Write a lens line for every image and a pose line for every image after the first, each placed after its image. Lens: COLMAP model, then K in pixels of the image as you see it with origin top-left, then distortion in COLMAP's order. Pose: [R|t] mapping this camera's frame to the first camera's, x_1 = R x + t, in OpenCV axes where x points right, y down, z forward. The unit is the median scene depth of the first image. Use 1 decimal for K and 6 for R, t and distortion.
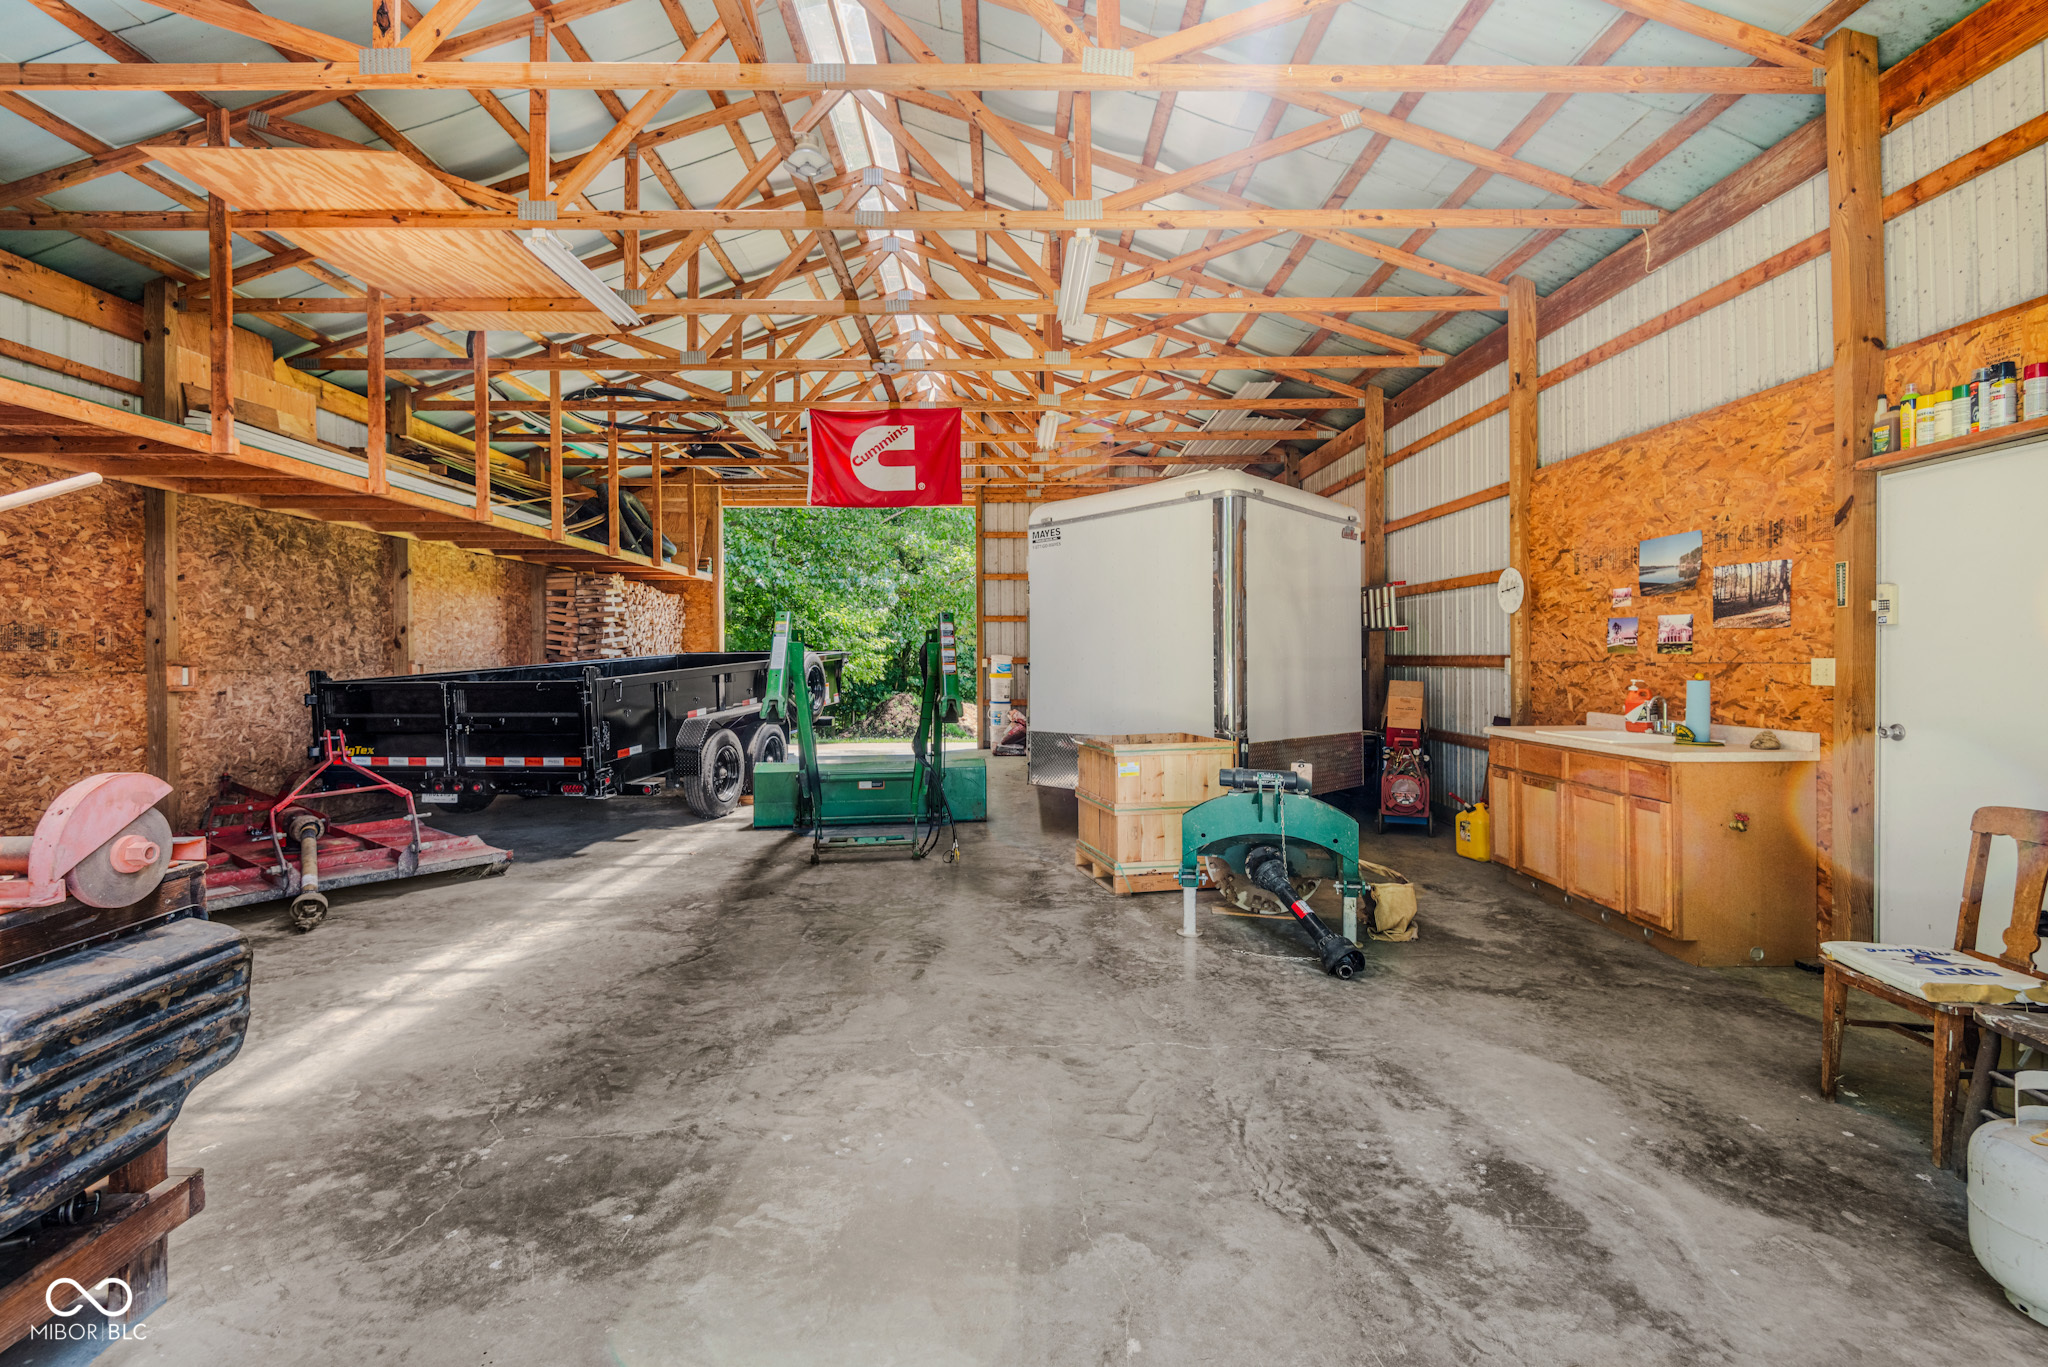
lens RADIAL K [[932.8, 0, 1024.0], [0, 932.8, 683.5], [0, 0, 1]] dist [0.048258, -0.025806]
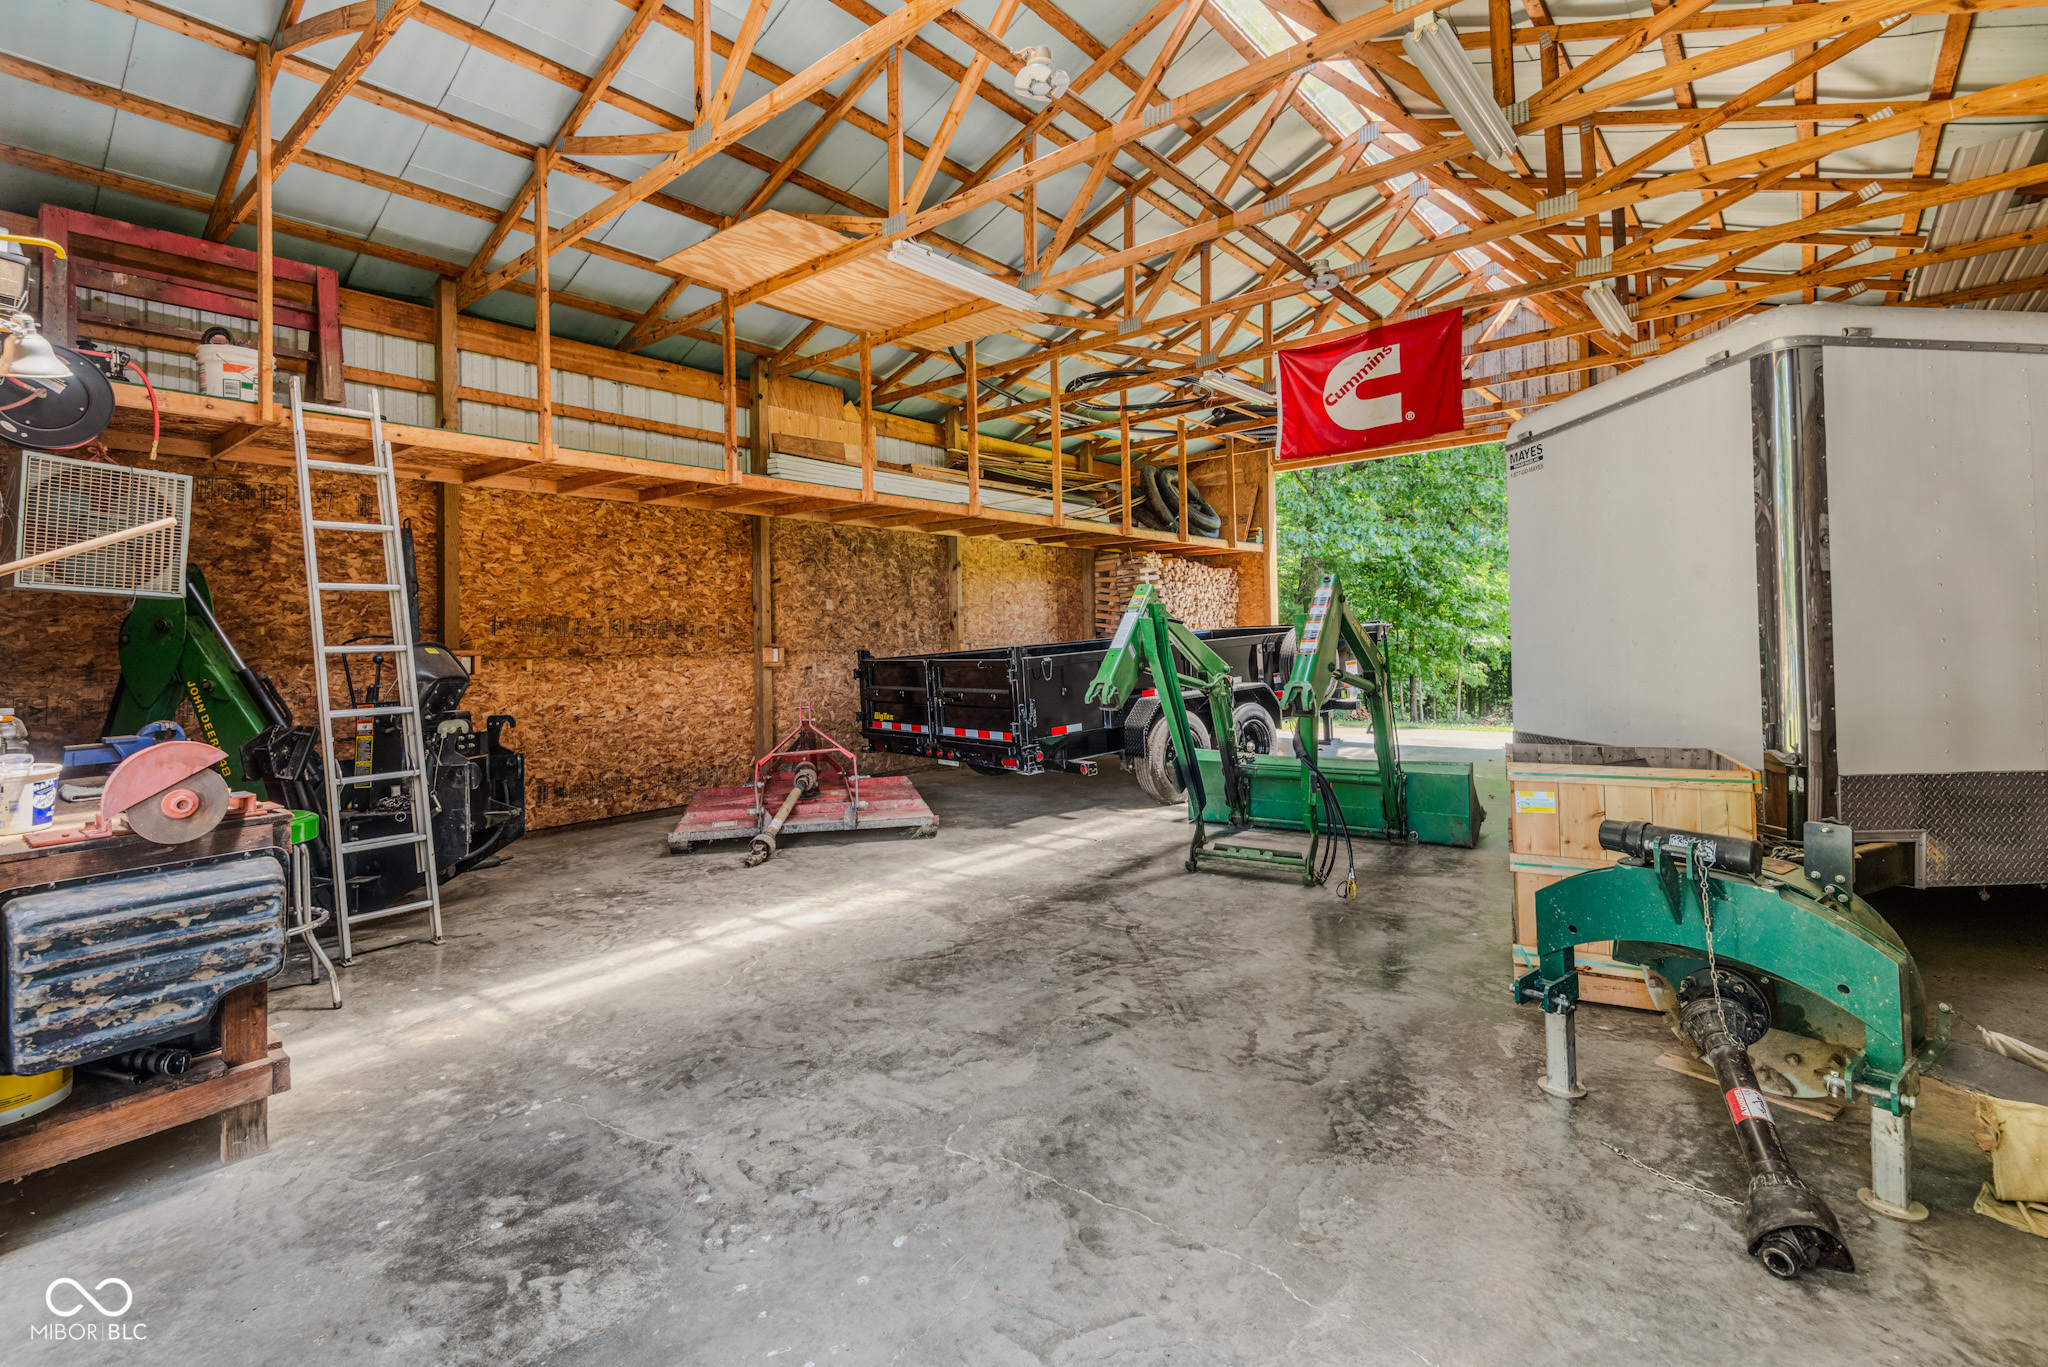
lens RADIAL K [[955.0, 0, 1017.9], [0, 955.0, 637.6], [0, 0, 1]] dist [0.047880, -0.029232]
pose [[0.755639, -0.010647, -0.654902, 0.252977], [-0.001960, 0.999827, -0.018516, -0.008392], [0.654985, 0.015275, 0.755487, 0.230820]]
